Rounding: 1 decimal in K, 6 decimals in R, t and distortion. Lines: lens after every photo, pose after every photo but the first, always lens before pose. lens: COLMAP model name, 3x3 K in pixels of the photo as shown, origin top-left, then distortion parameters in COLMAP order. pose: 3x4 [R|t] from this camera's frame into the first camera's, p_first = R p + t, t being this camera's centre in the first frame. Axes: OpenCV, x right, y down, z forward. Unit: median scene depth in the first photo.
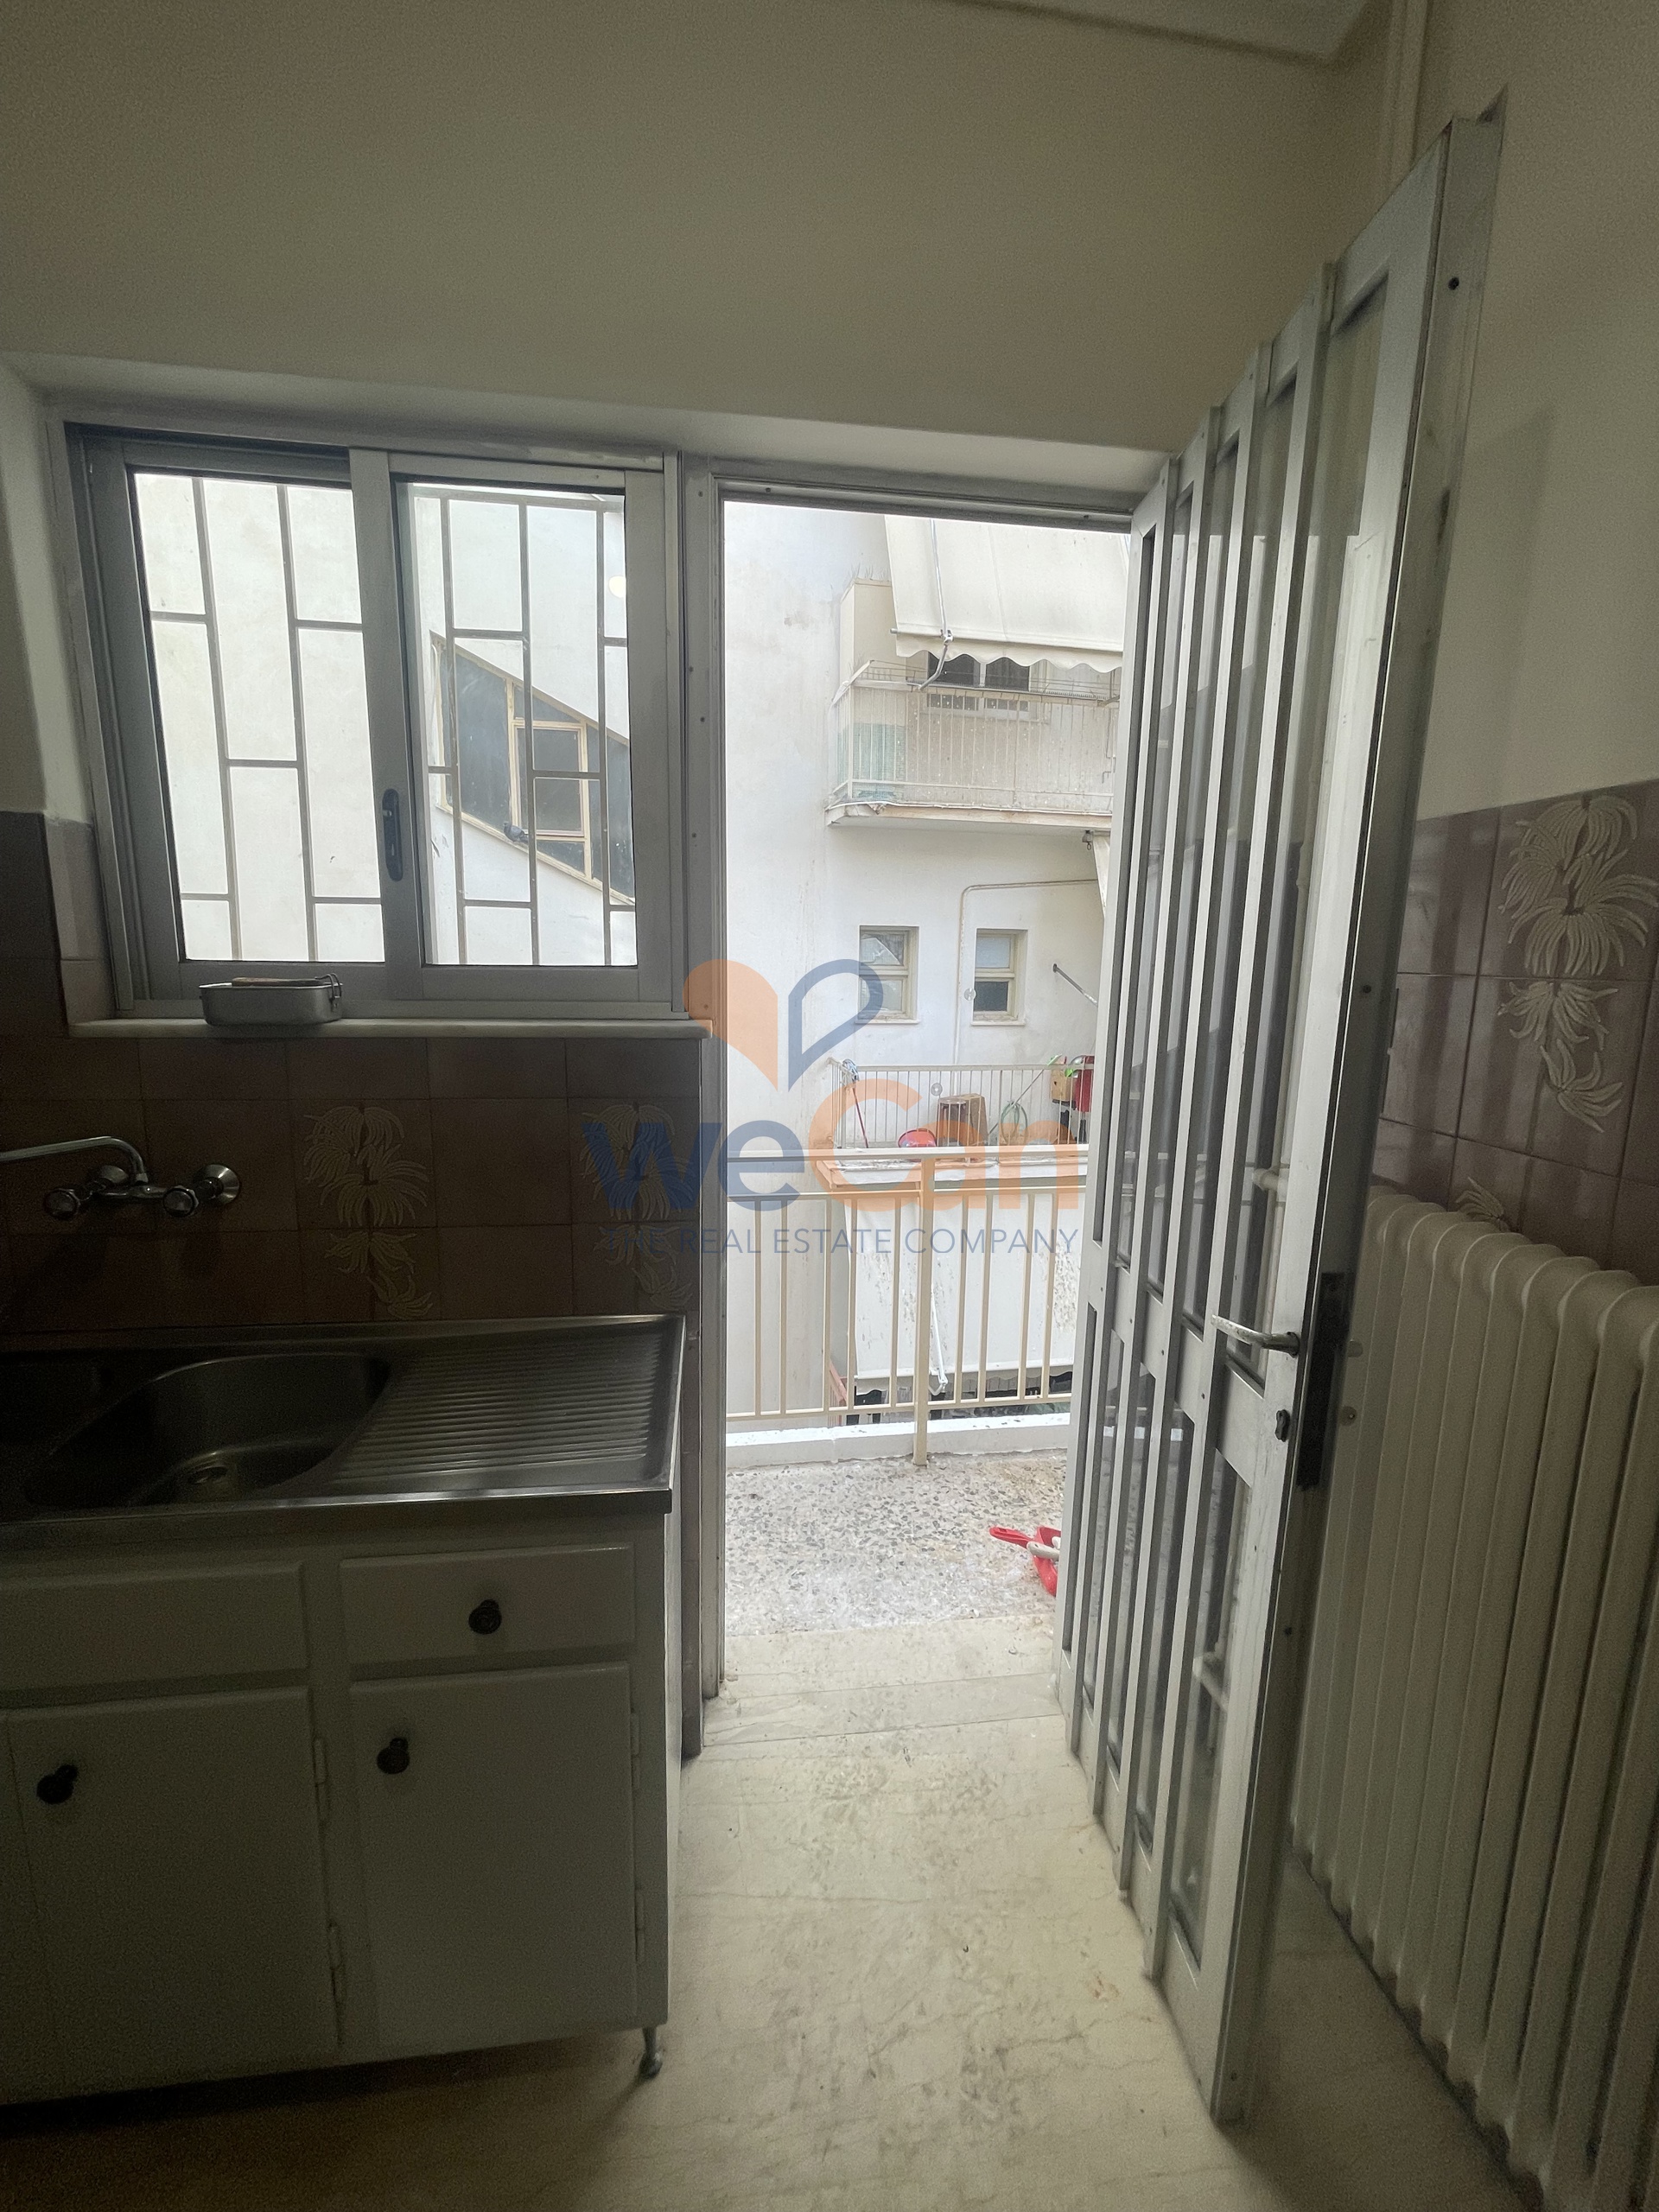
lens RADIAL K [[888.4, 0, 823.3], [0, 888.4, 1096.7], [0, 0, 1]] dist [-0.005716, 0.002901]
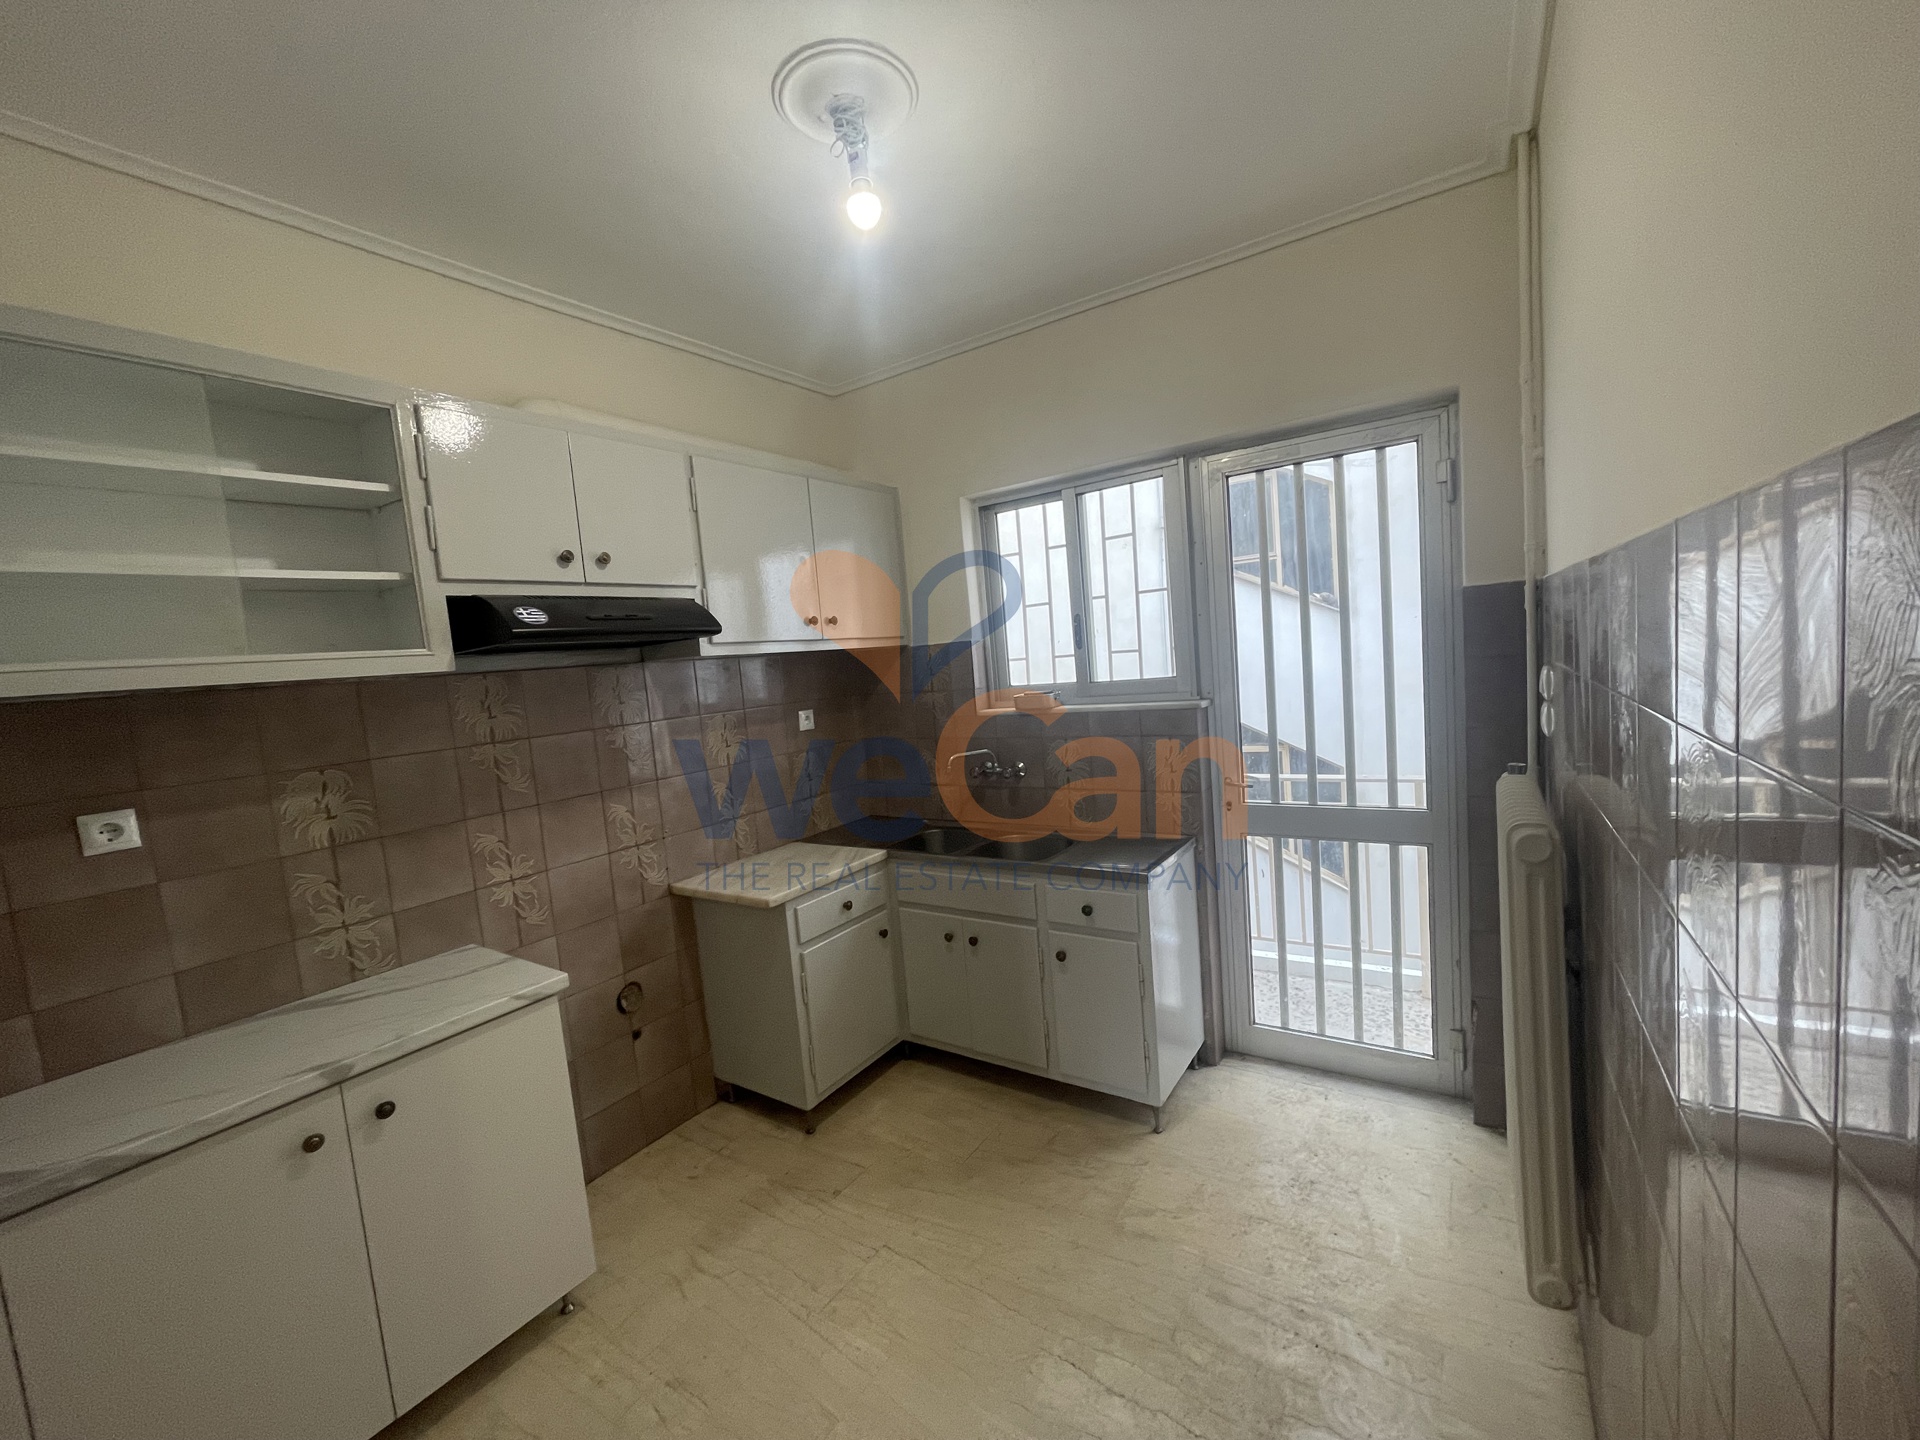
lens RADIAL K [[771.2, 0, 961.8], [0, 771.2, 728.5], [0, 0, 1]] dist [-0.005716, 0.002901]
pose [[0.756901, -0.020624, -0.653204, 0.690682], [-0.013591, 0.998789, -0.047284, 0.086165], [0.653388, 0.044667, 0.755704, -0.854863]]
